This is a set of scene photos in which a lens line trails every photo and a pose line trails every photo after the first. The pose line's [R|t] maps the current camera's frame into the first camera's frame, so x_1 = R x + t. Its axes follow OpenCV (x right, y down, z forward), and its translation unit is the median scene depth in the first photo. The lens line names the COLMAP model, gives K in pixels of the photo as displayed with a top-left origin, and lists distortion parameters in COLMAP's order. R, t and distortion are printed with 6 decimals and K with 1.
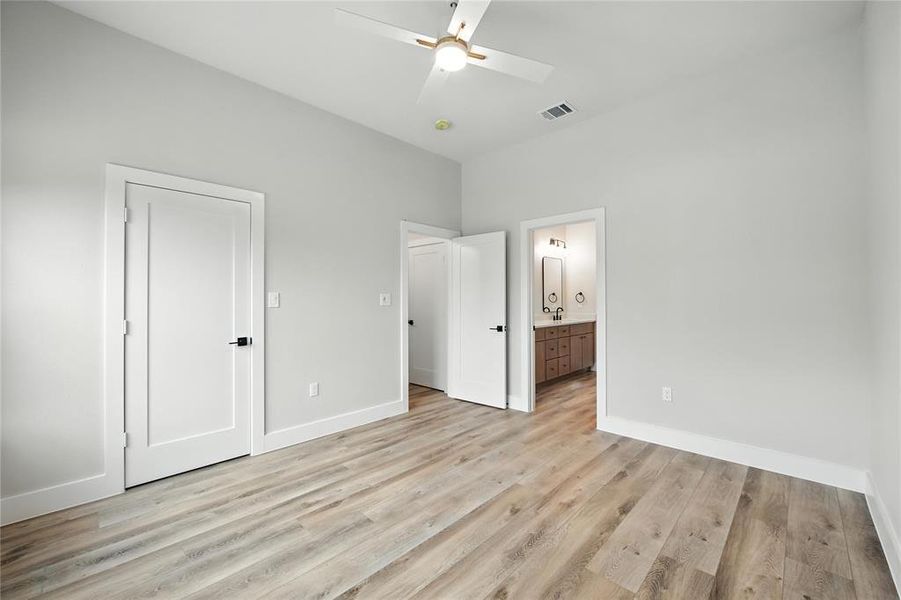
lens RADIAL K [[361.6, 0, 456.5], [0, 361.6, 294.5], [0, 0, 1]] dist [-0.007688, -0.000280]
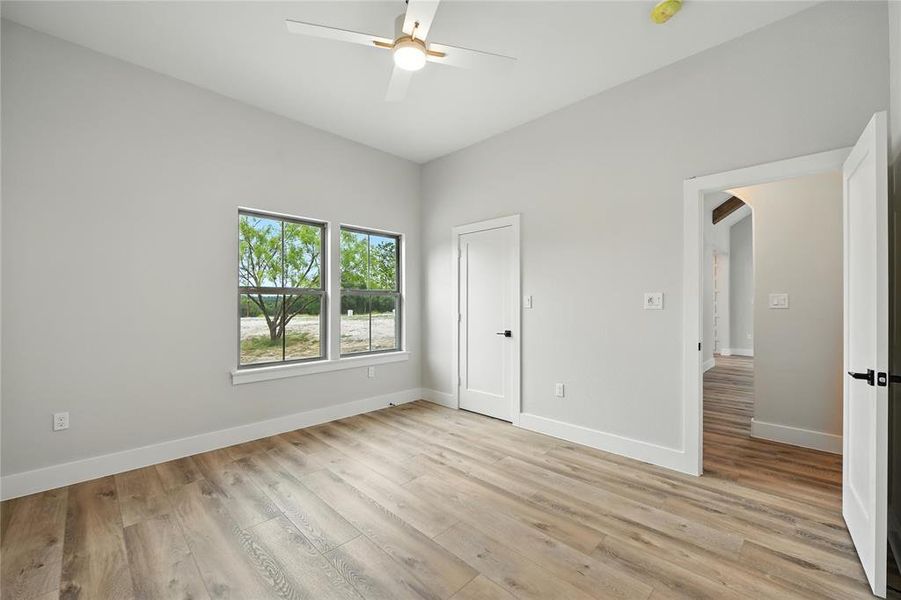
lens RADIAL K [[361.6, 0, 452.6], [0, 361.6, 302.4], [0, 0, 1]] dist [-0.007688, -0.000280]
pose [[-0.009914, 0.002237, -0.999948, 0.752023], [0.016832, 0.999856, 0.002070, 0.013093], [0.999809, -0.016811, -0.009950, 0.865033]]
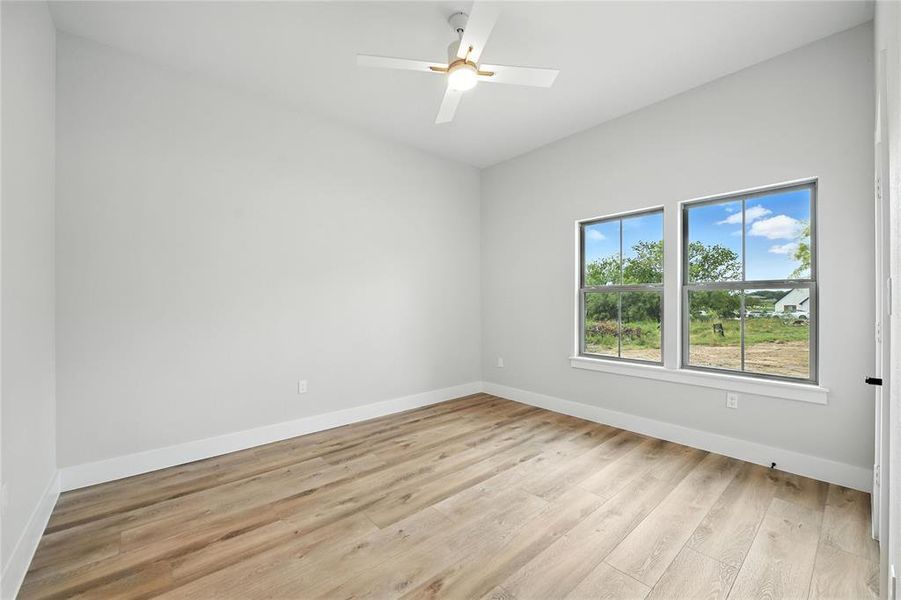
lens RADIAL K [[361.6, 0, 463.4], [0, 361.6, 302.9], [0, 0, 1]] dist [-0.007688, -0.000280]
pose [[-0.997483, 0.006578, 0.070601, -0.068326], [0.005727, 0.999909, -0.012247, 0.028934], [-0.070675, -0.011811, -0.997429, 1.605172]]
